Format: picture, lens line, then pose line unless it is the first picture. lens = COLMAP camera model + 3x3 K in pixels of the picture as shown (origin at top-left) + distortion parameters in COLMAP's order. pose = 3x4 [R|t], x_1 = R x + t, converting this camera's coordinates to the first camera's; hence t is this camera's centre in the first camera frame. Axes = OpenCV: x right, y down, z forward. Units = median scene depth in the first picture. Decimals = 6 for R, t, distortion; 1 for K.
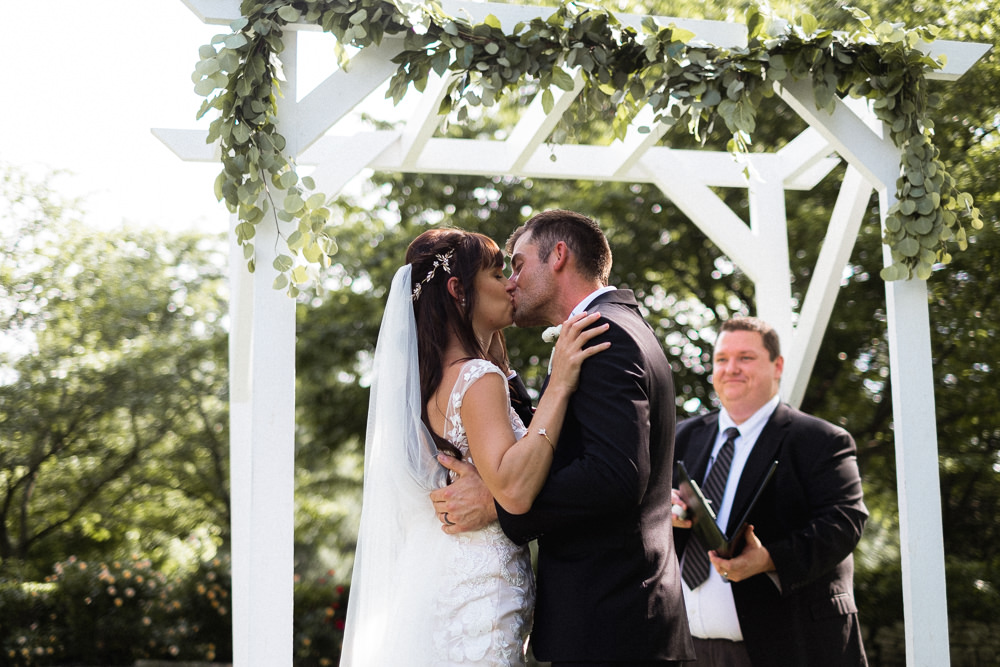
lens RADIAL K [[1621.7, 0, 500.0], [0, 1621.7, 333.5], [0, 0, 1]] dist [-0.006896, -0.151585]
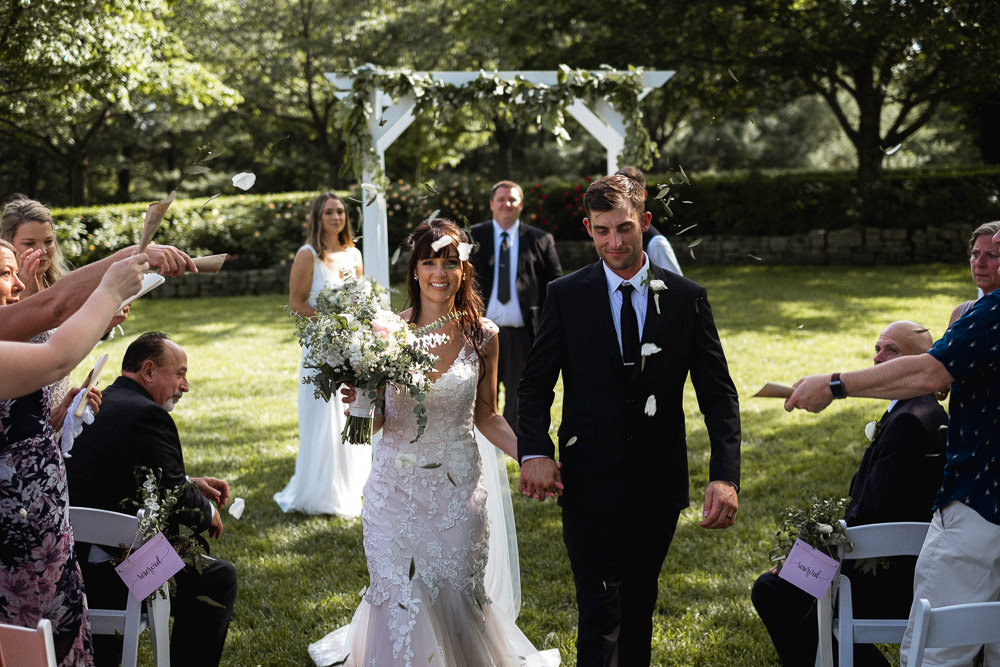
lens RADIAL K [[1621.7, 0, 500.0], [0, 1621.7, 333.5], [0, 0, 1]] dist [-0.006896, -0.151585]
pose [[0.978413, 0.027291, -0.204850, 0.562512], [0.034685, 0.955494, 0.292963, -0.526842], [0.203728, -0.293745, 0.933921, -1.366878]]
